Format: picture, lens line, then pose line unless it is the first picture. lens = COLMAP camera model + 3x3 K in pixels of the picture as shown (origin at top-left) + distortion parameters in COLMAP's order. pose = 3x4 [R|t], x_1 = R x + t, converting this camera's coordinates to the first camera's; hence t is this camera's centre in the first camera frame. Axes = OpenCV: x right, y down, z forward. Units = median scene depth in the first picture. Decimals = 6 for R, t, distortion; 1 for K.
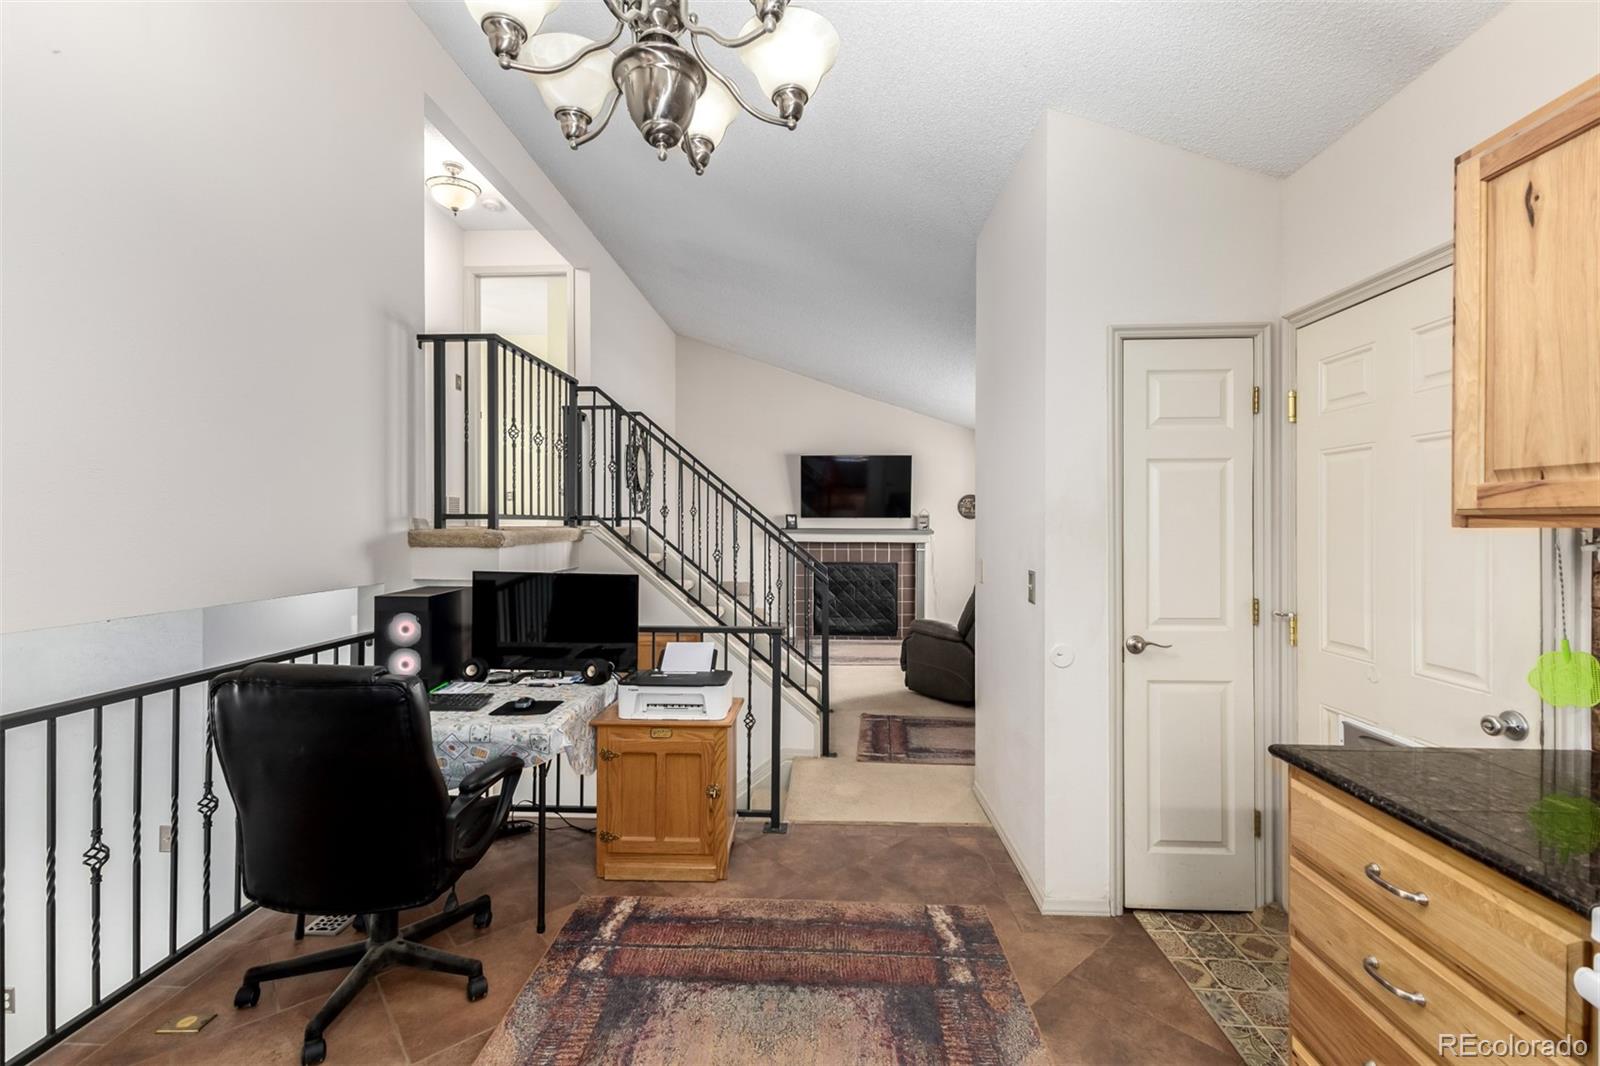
lens RADIAL K [[689.9, 0, 795.9], [0, 689.9, 525.3], [0, 0, 1]] dist [0.010434, -0.000157]
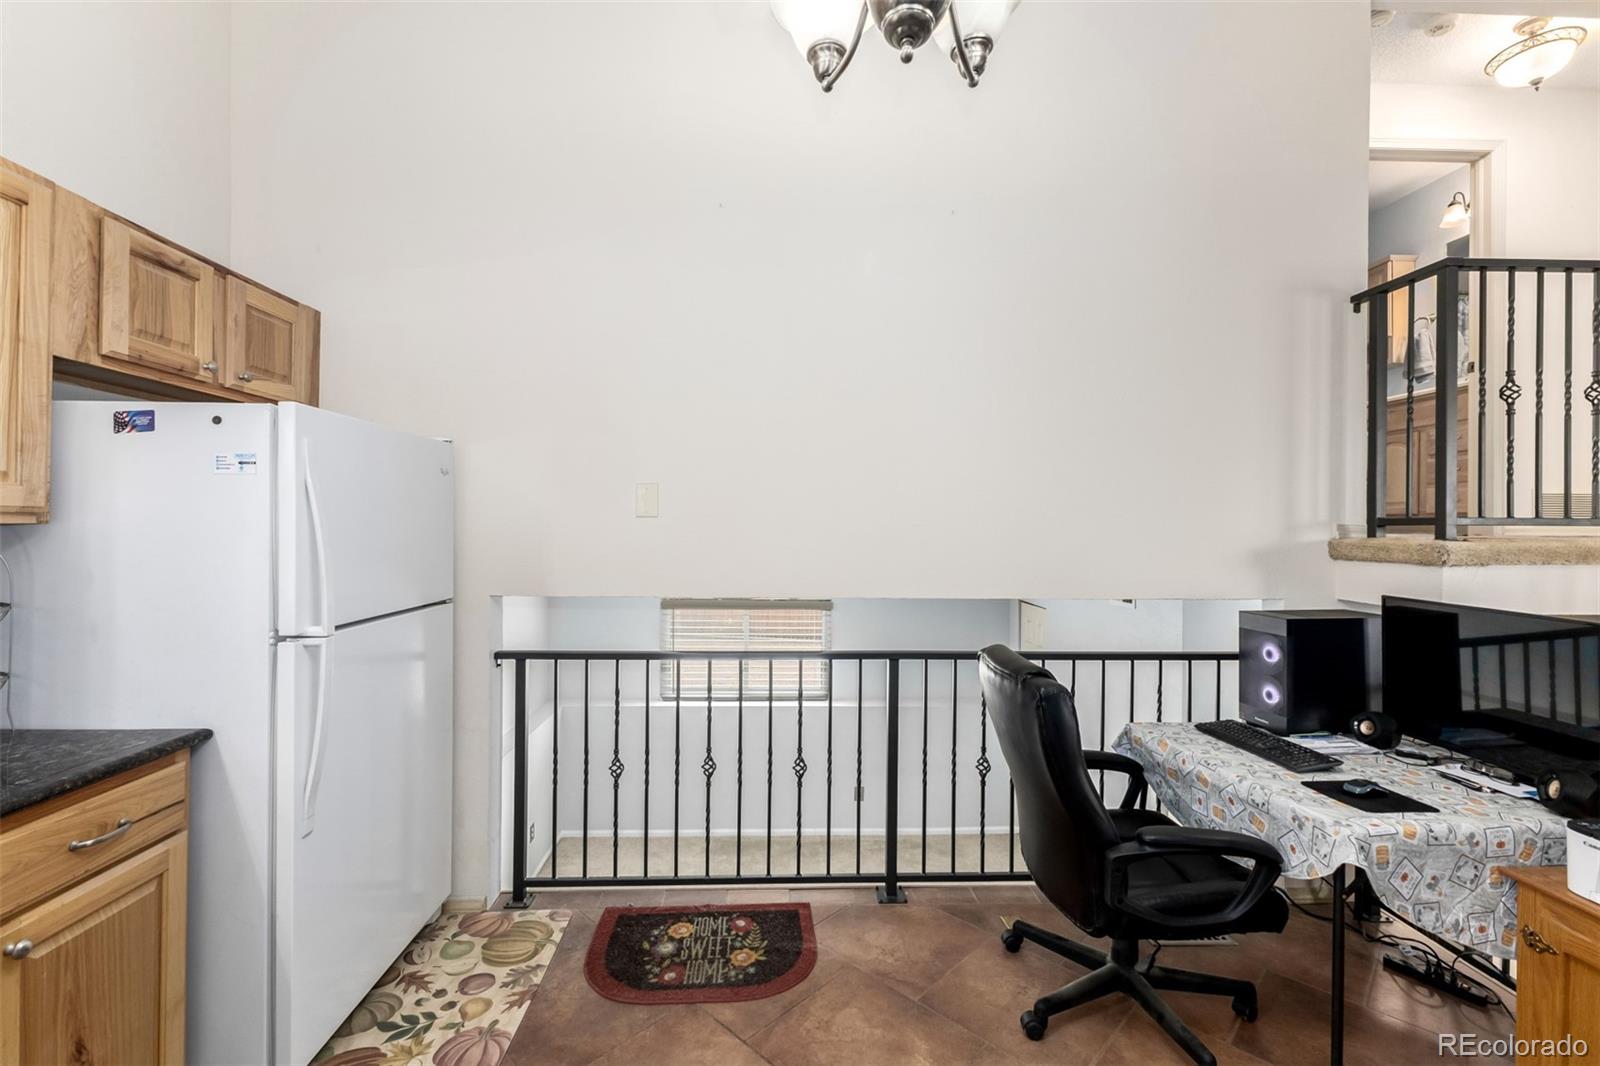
lens RADIAL K [[692.4, 0, 796.9], [0, 692.4, 526.0], [0, 0, 1]] dist [0.017618, -0.005545]
pose [[0.084784, -0.004195, -0.996391, 0.276621], [-0.007558, 0.999960, -0.004853, 0.000375], [0.996371, 0.007943, 0.084749, 0.385402]]
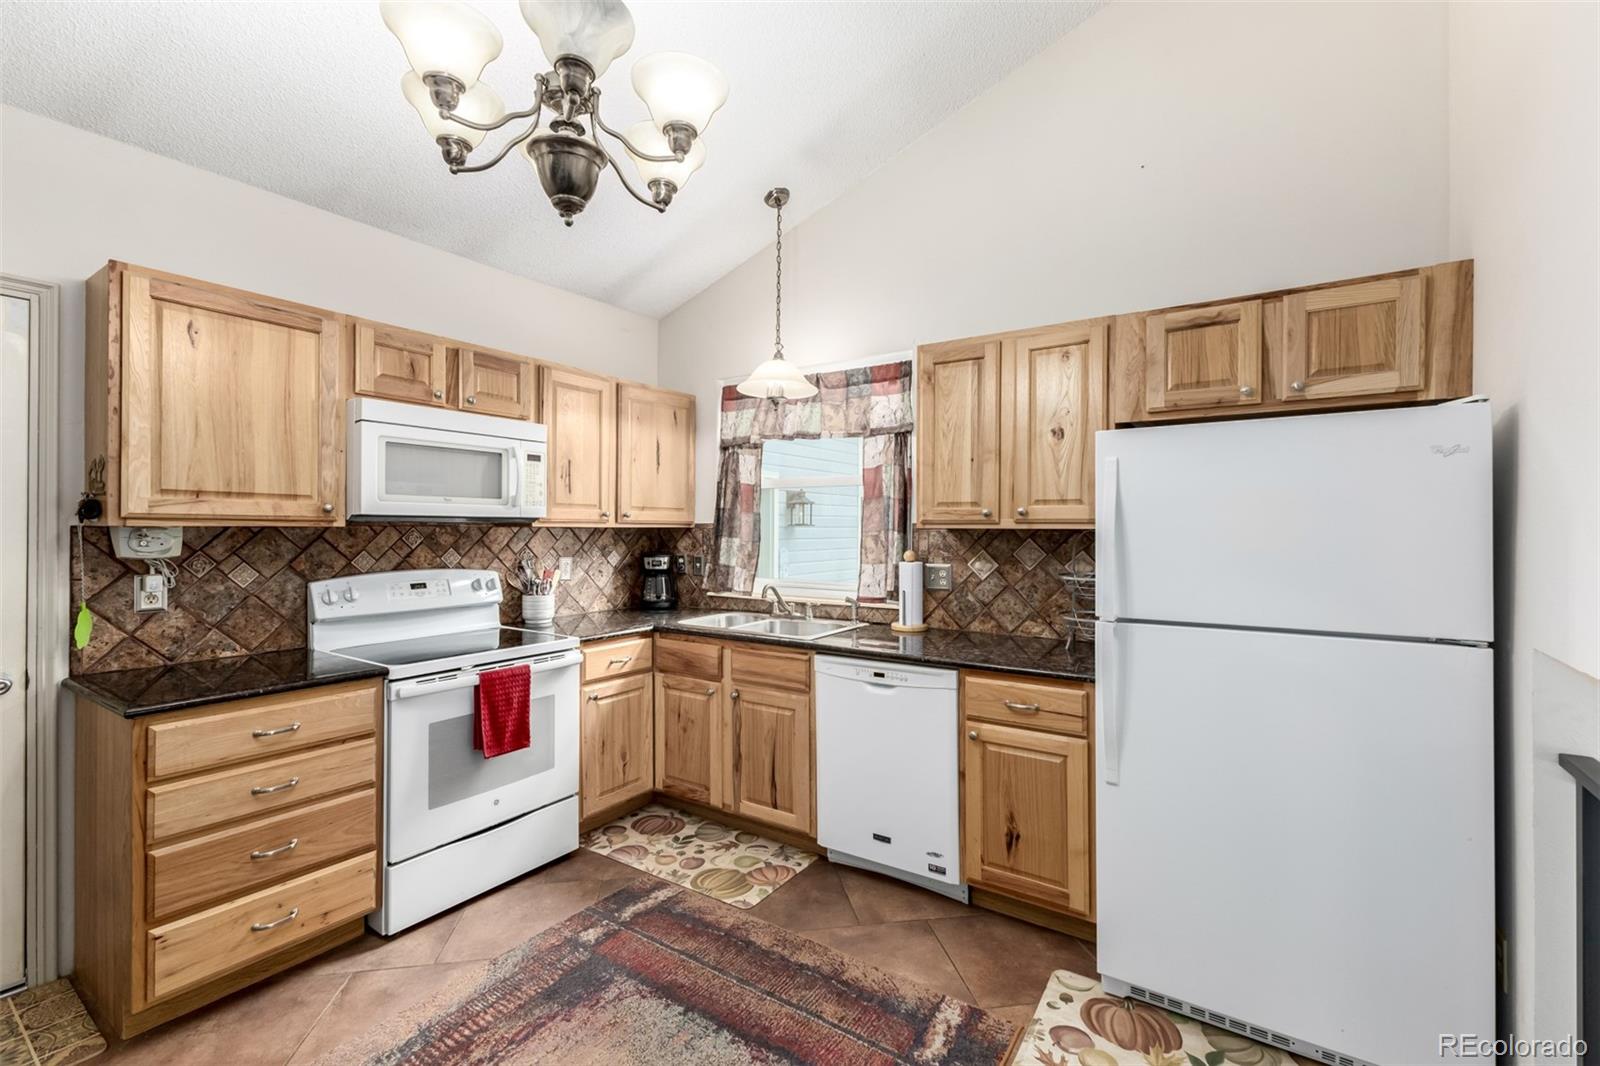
lens RADIAL K [[692.4, 0, 796.9], [0, 692.4, 526.0], [0, 0, 1]] dist [0.017618, -0.005545]
pose [[-0.851901, -0.002963, 0.523695, -0.556772], [-0.004299, 0.999990, -0.001337, -0.000470], [-0.523686, -0.003391, -0.851905, 0.867753]]
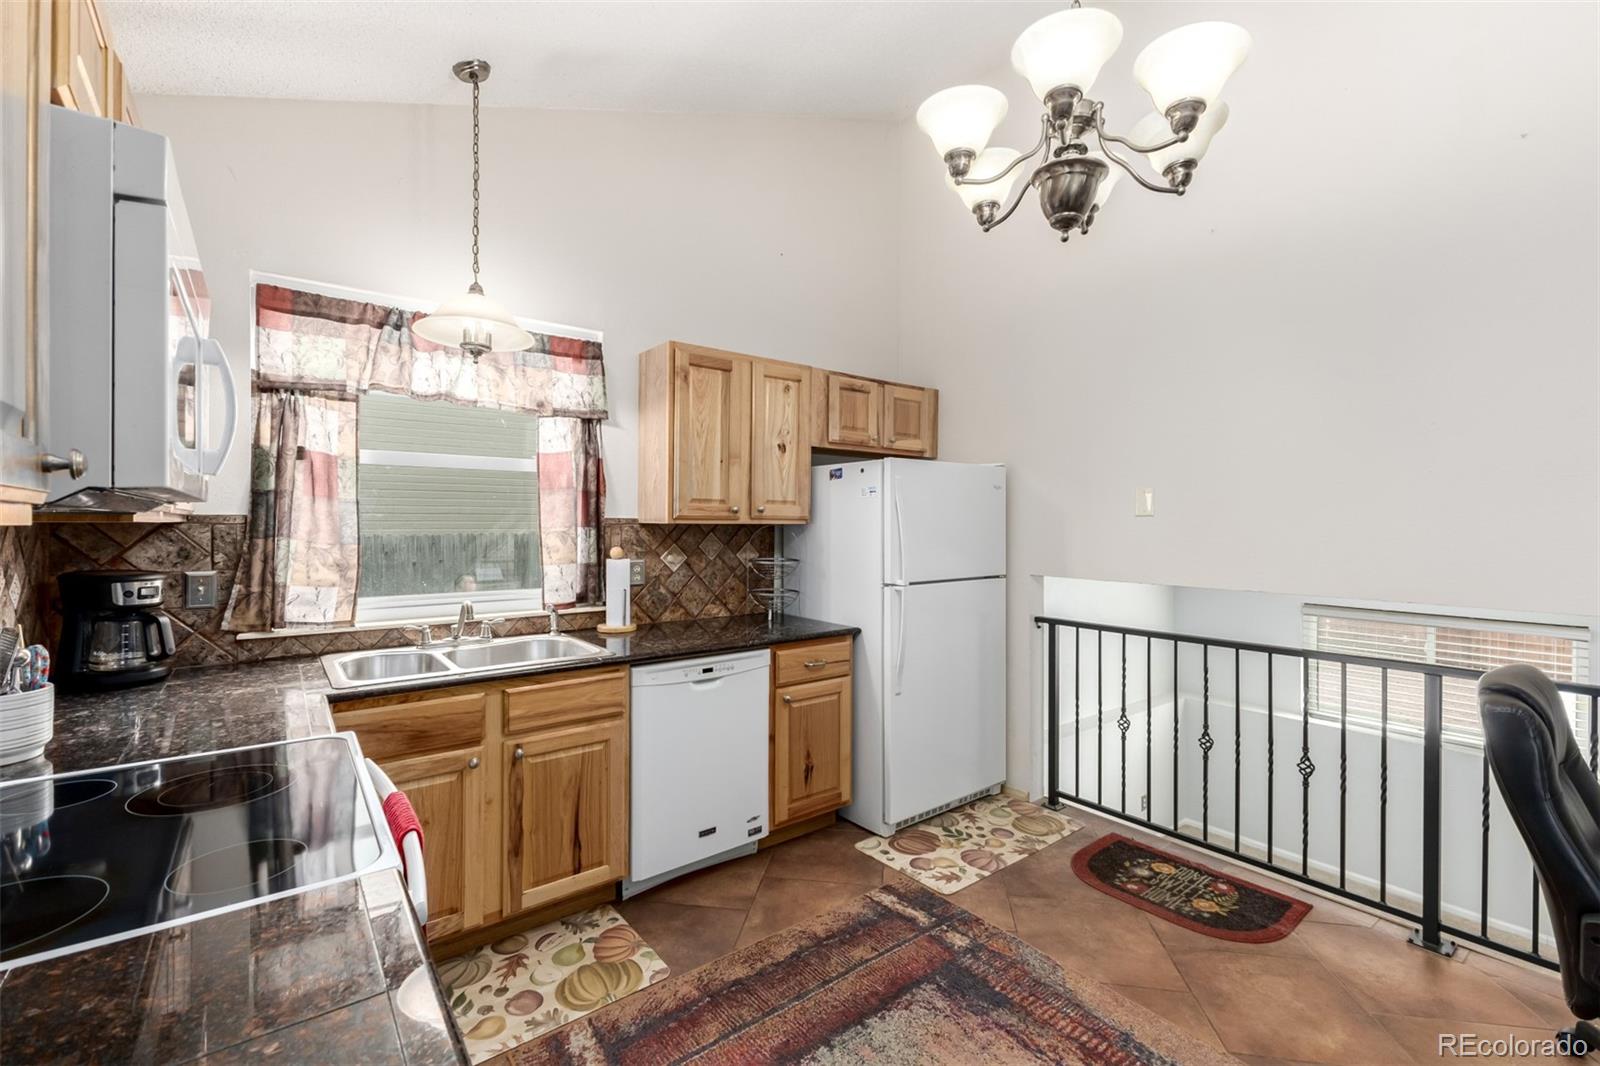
lens RADIAL K [[689.9, 0, 795.9], [0, 689.9, 525.3], [0, 0, 1]] dist [0.010434, -0.000157]
pose [[-0.765556, -0.002631, -0.643363, 0.484852], [-0.005141, 0.999985, 0.002027, 0.000377], [0.643348, 0.004859, -0.765558, 0.790838]]
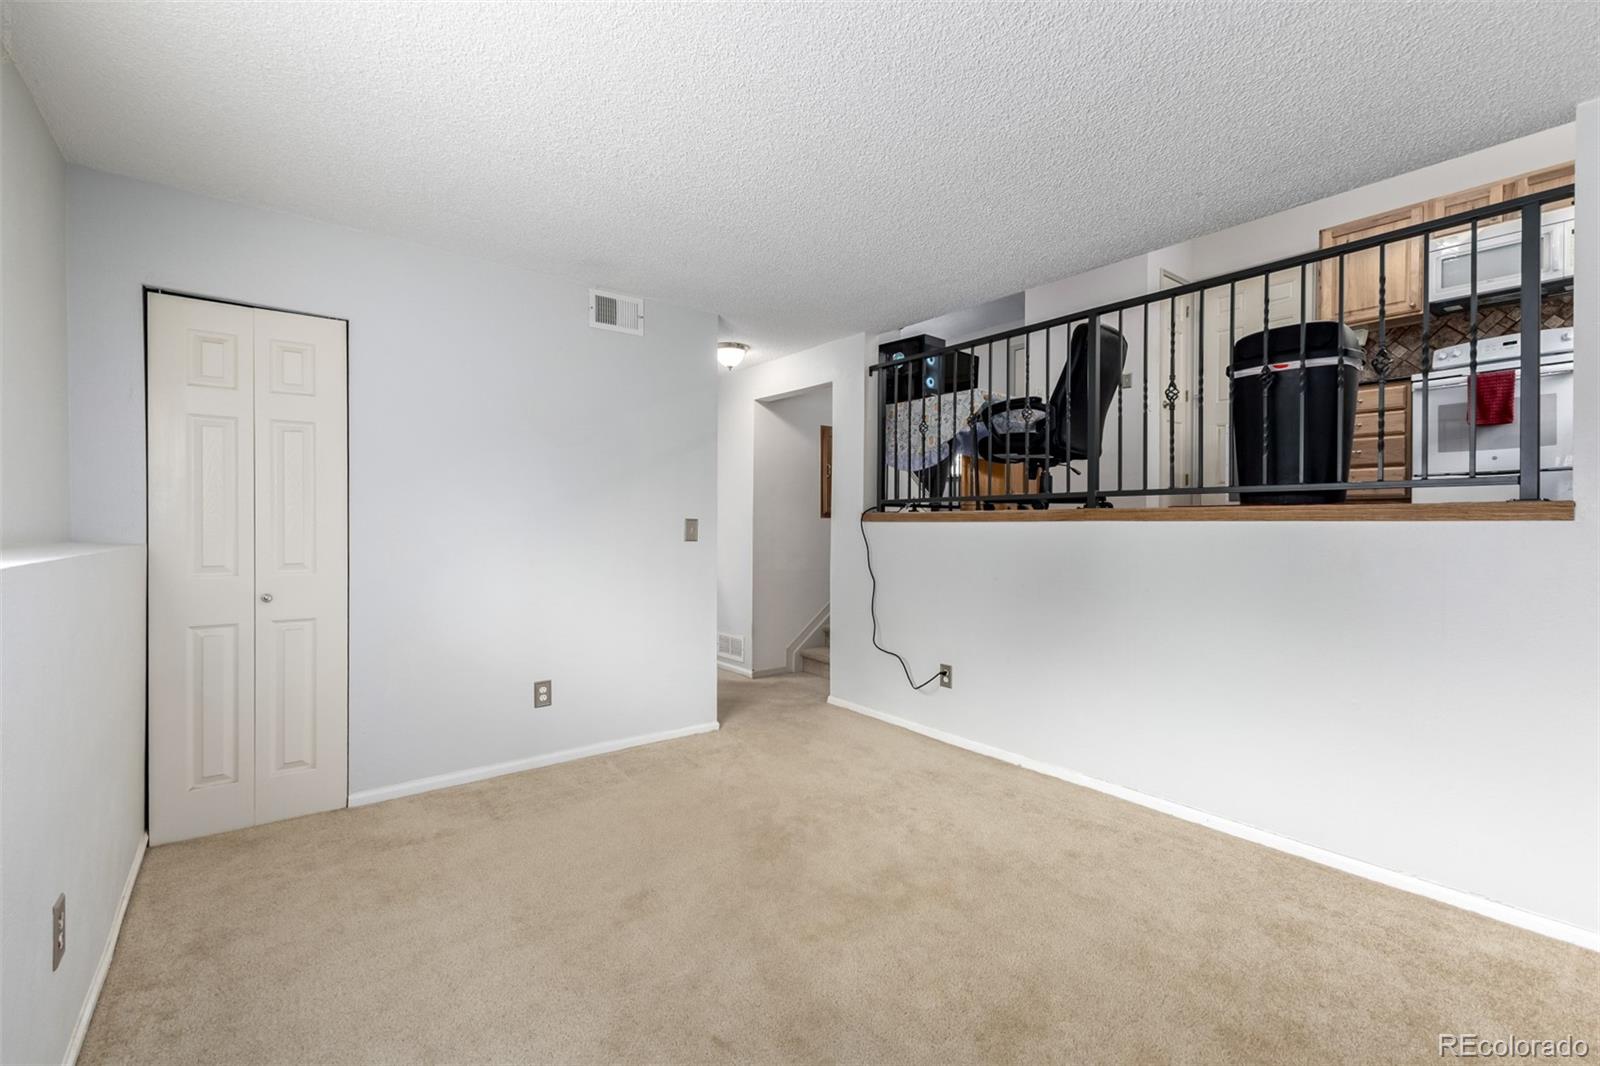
lens RADIAL K [[692.4, 0, 796.9], [0, 692.4, 526.0], [0, 0, 1]] dist [0.017618, -0.005545]
pose [[0.761453, -0.001927, 0.648217, -2.053320], [-0.000855, 0.999992, 0.003978, 0.588387], [-0.648219, -0.003584, 0.761445, -0.006176]]
